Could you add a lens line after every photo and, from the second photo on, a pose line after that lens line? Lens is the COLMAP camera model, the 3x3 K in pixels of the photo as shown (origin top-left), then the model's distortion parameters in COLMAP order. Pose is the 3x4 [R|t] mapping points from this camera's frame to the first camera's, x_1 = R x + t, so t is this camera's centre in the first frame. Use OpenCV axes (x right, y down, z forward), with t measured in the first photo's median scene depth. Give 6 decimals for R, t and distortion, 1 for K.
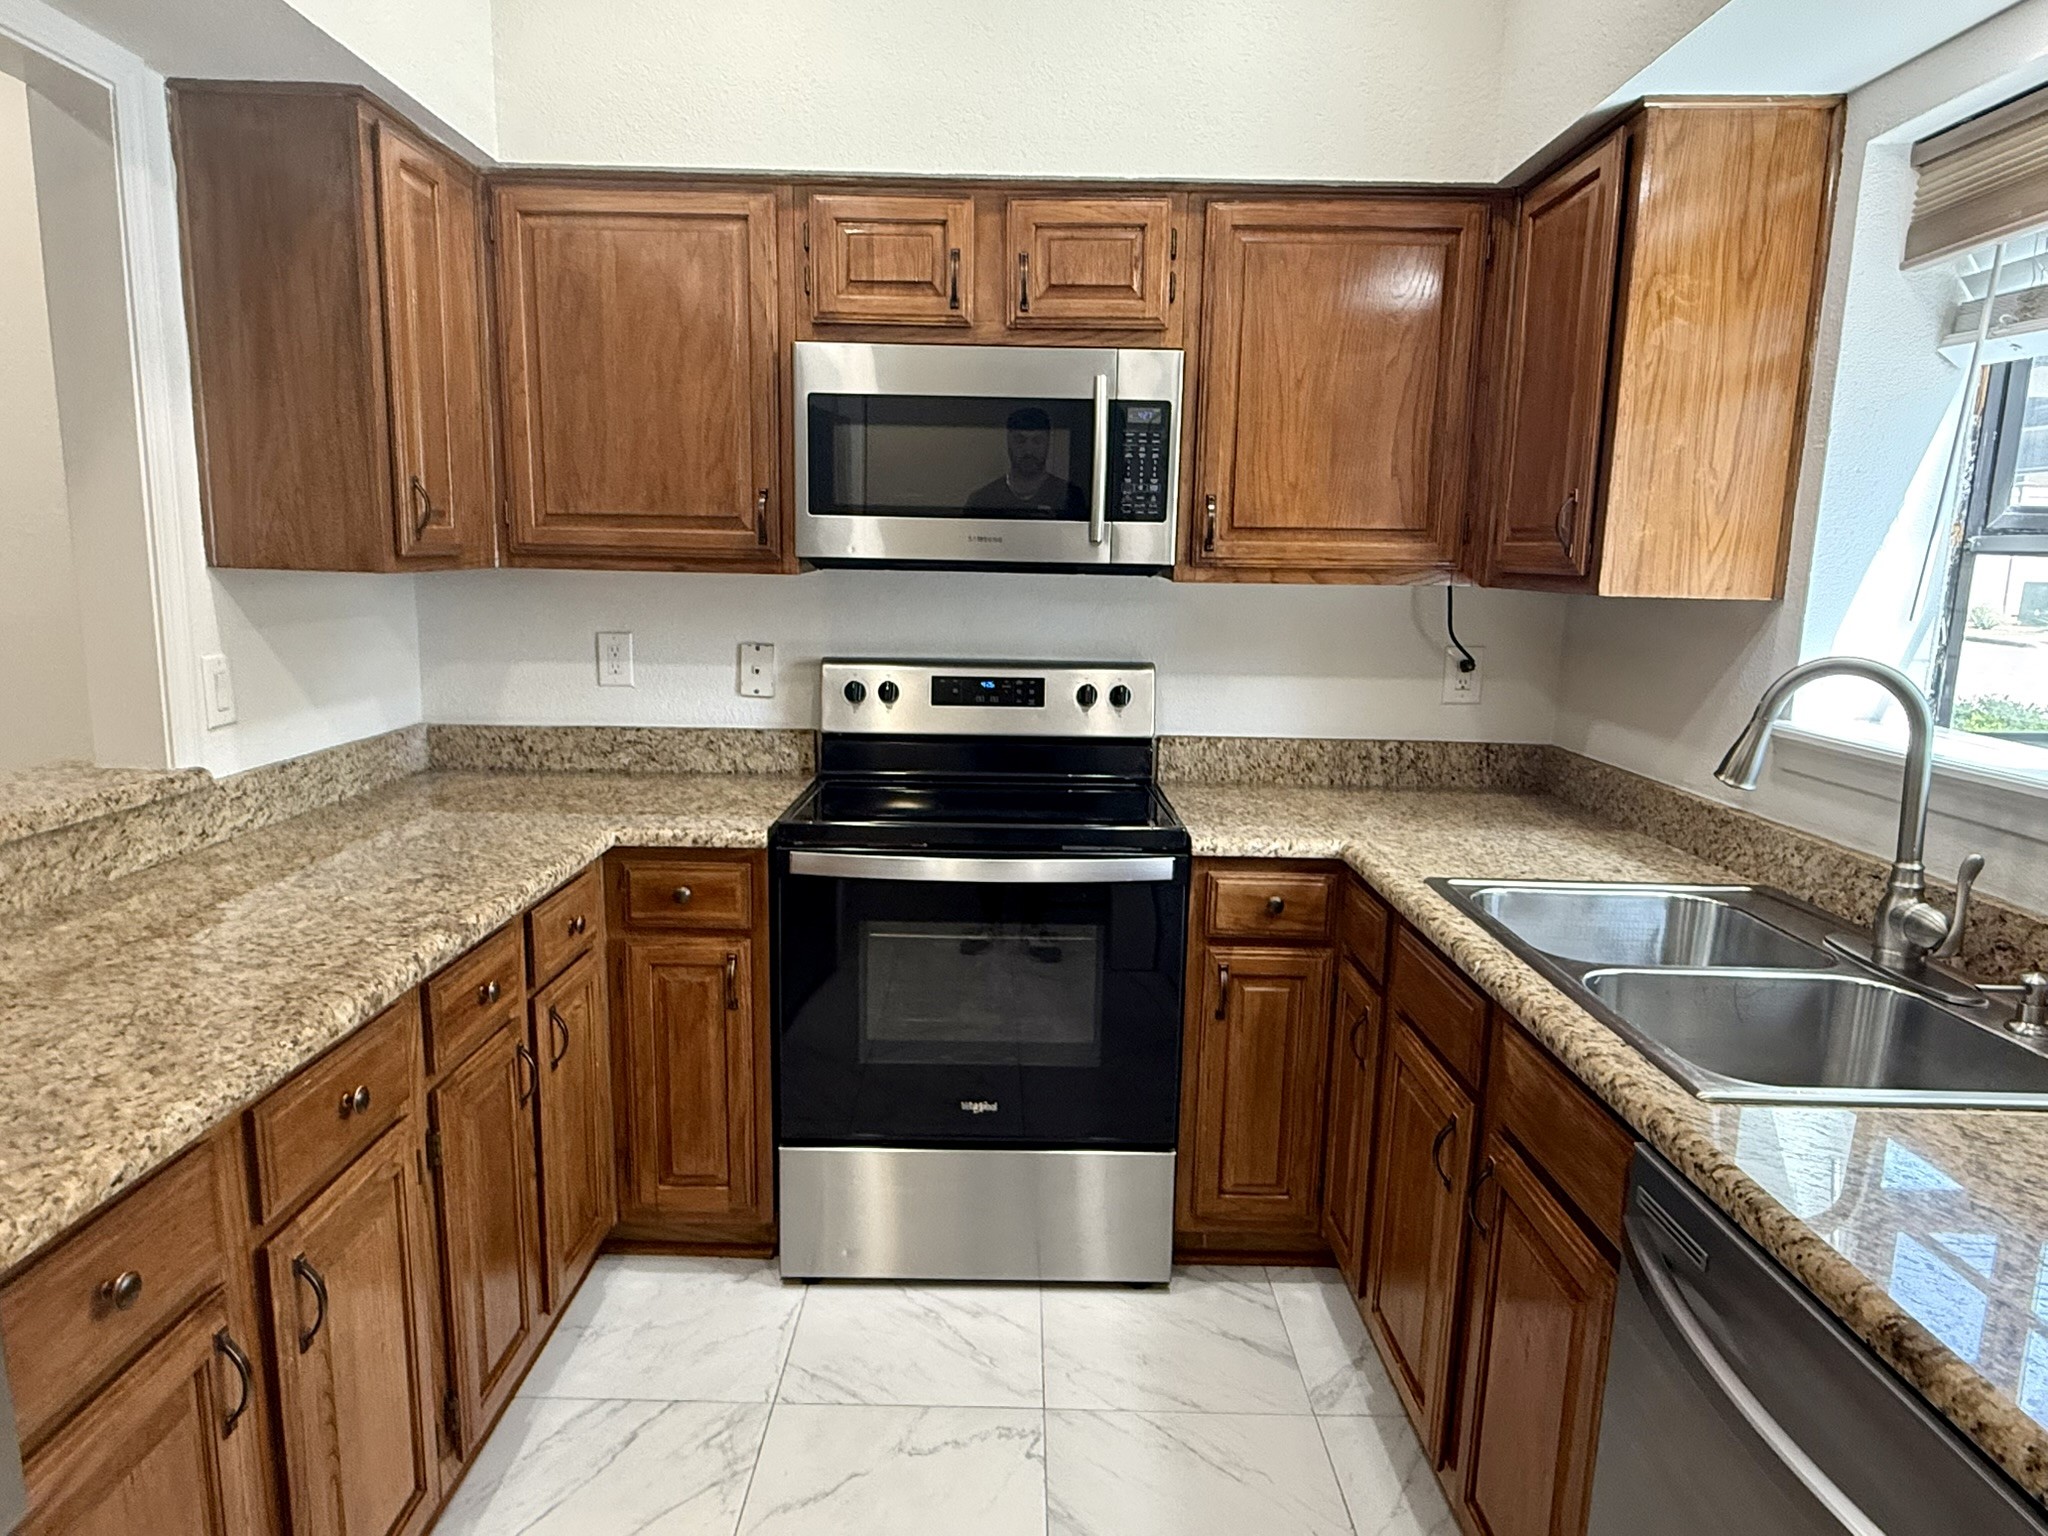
lens RADIAL K [[1257.6, 0, 1012.2], [0, 1257.6, 770.5], [0, 0, 1]] dist [-0.002076, 0.001143]
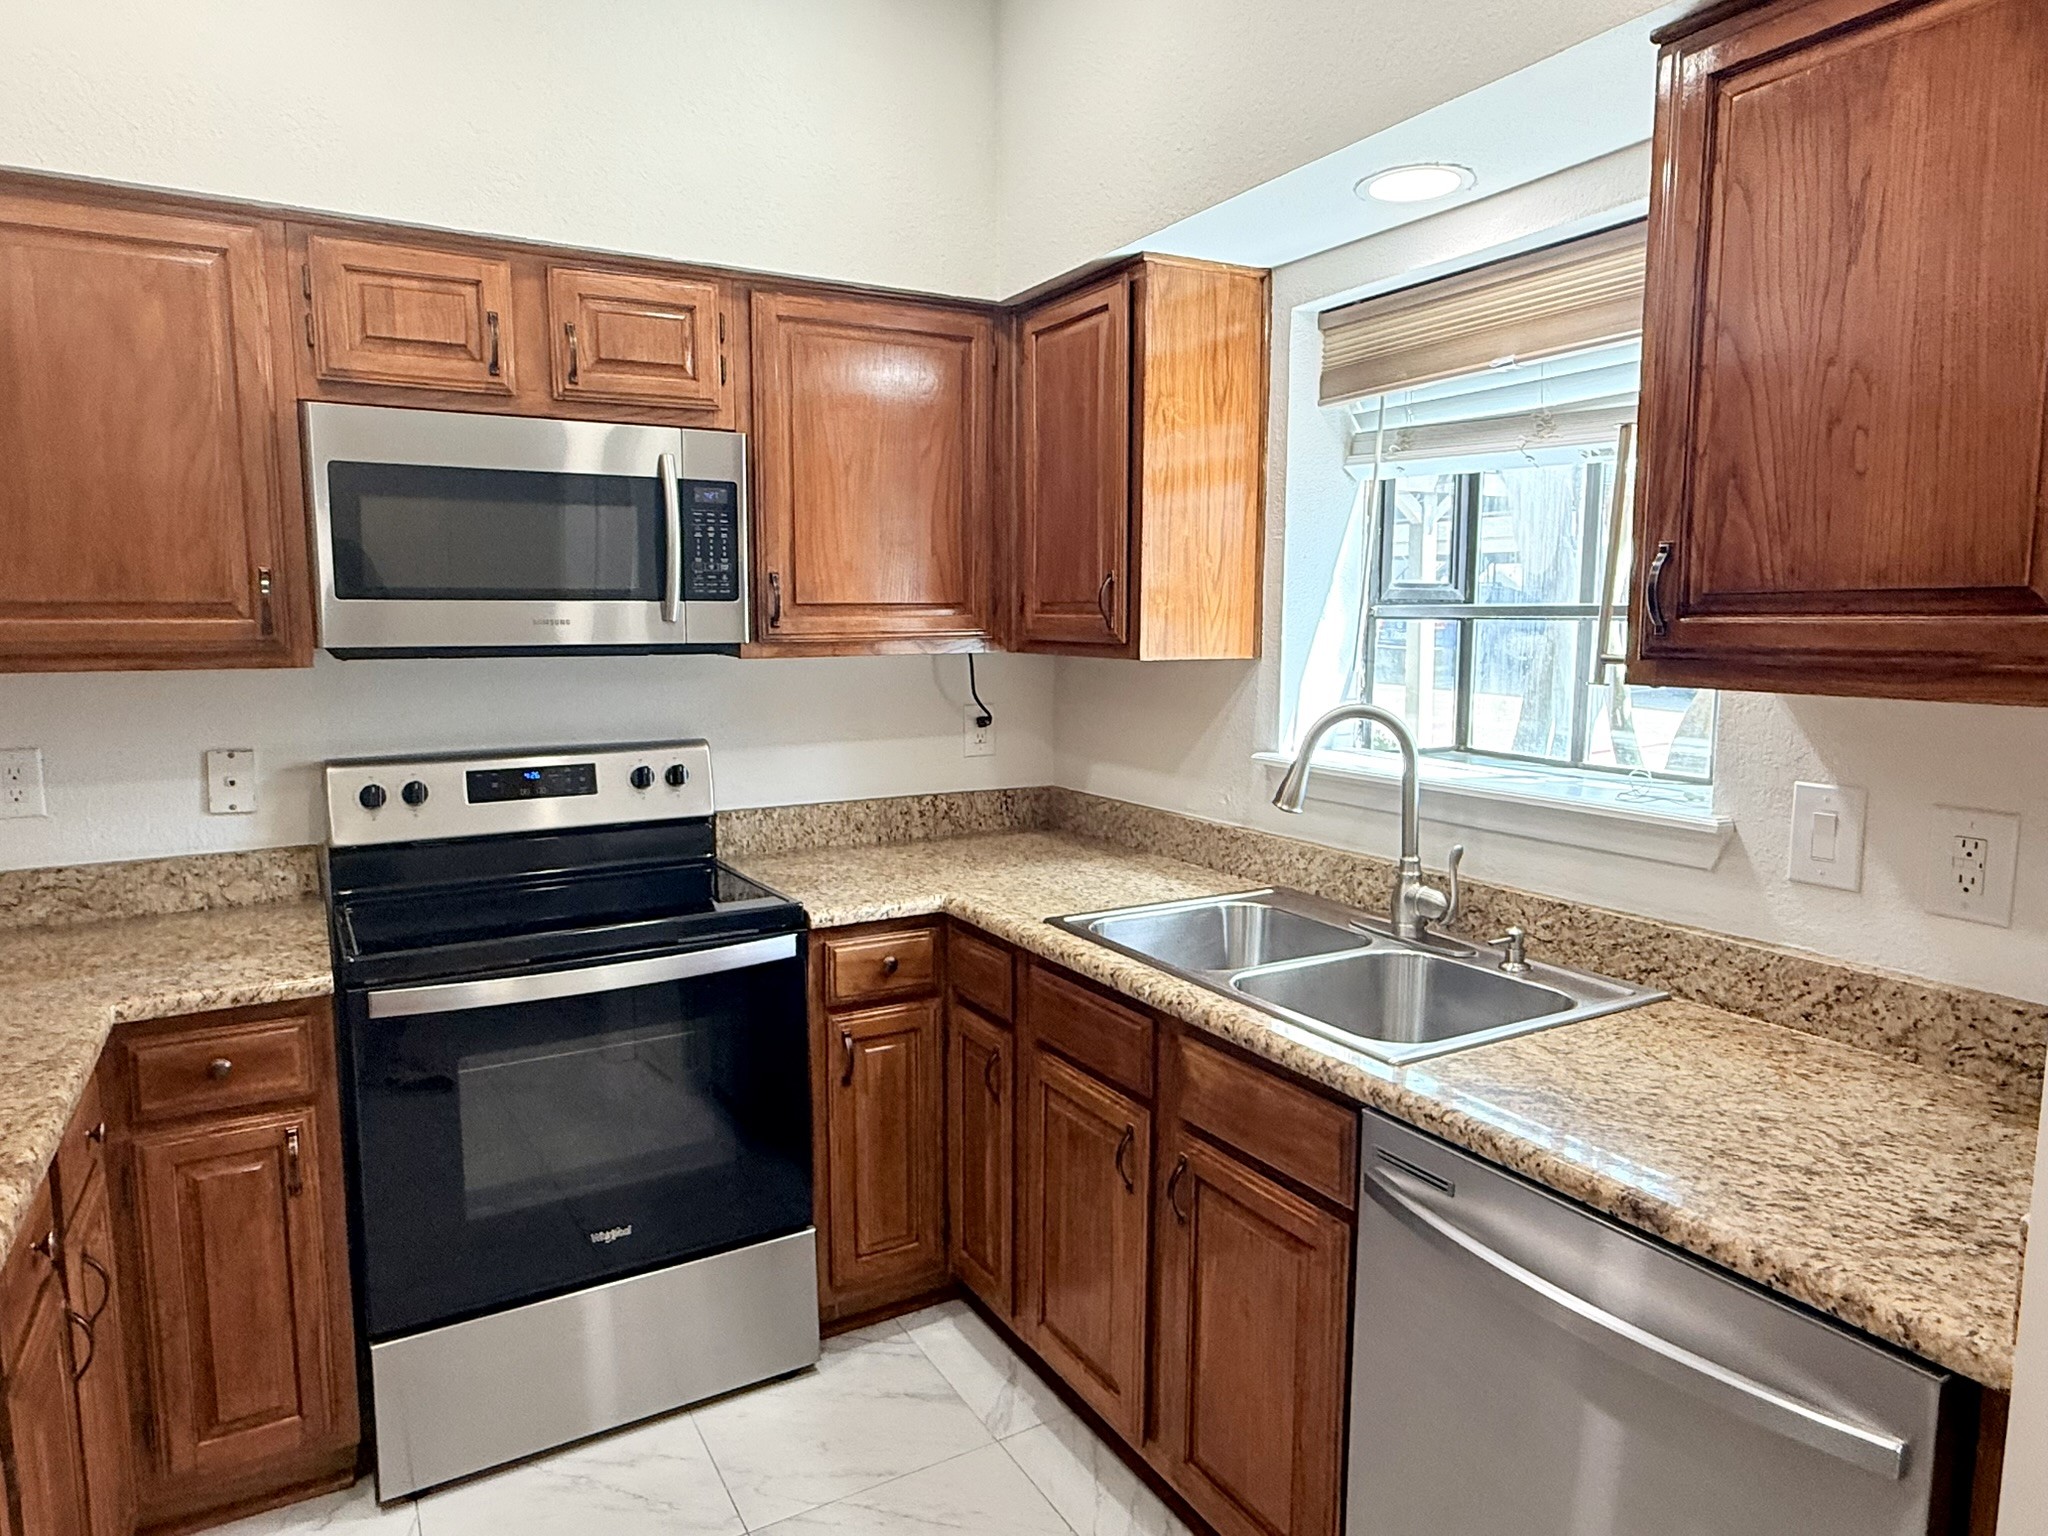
lens RADIAL K [[1256.2, 0, 1015.2], [0, 1256.2, 757.0], [0, 0, 1]] dist [-0.001795, 0.001817]
pose [[0.866670, -0.078217, 0.492712, -0.196734], [0.102524, 0.994477, -0.022466, -0.029679], [-0.488234, 0.069986, 0.869902, 0.031194]]
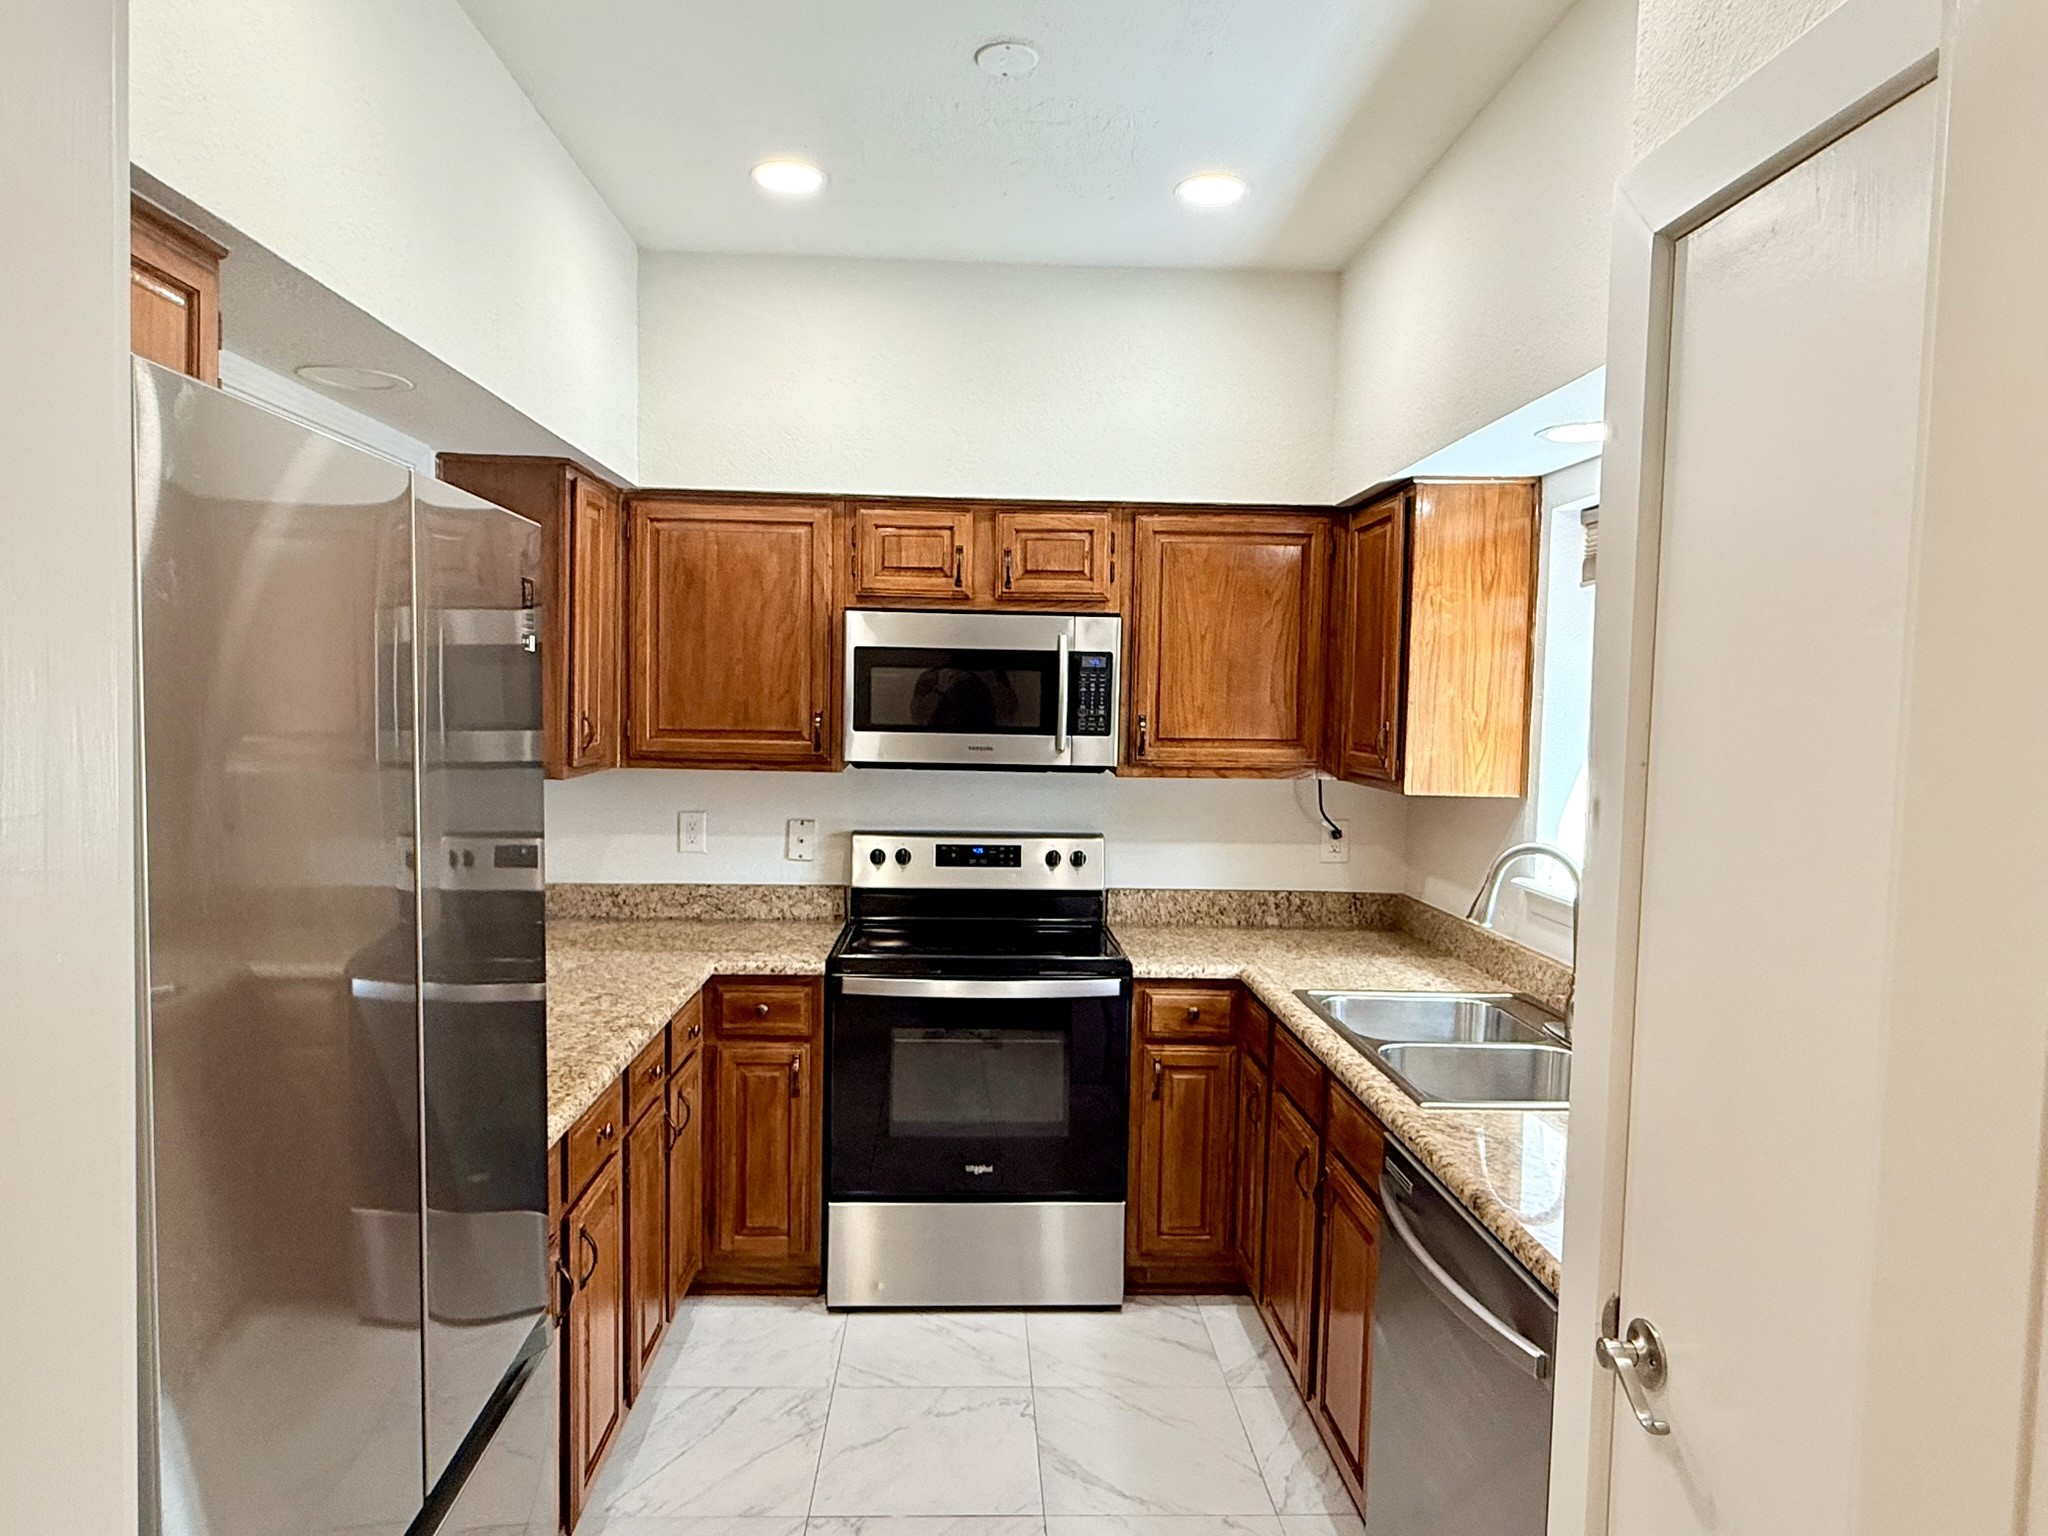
lens RADIAL K [[1259.1, 0, 1014.8], [0, 1259.1, 761.5], [0, 0, 1]] dist [-0.001316, 0.000232]
pose [[0.999014, -0.001698, 0.044353, -0.047191], [0.006909, 0.993039, -0.117587, -0.006549], [-0.043844, 0.117777, 0.992072, -0.390161]]
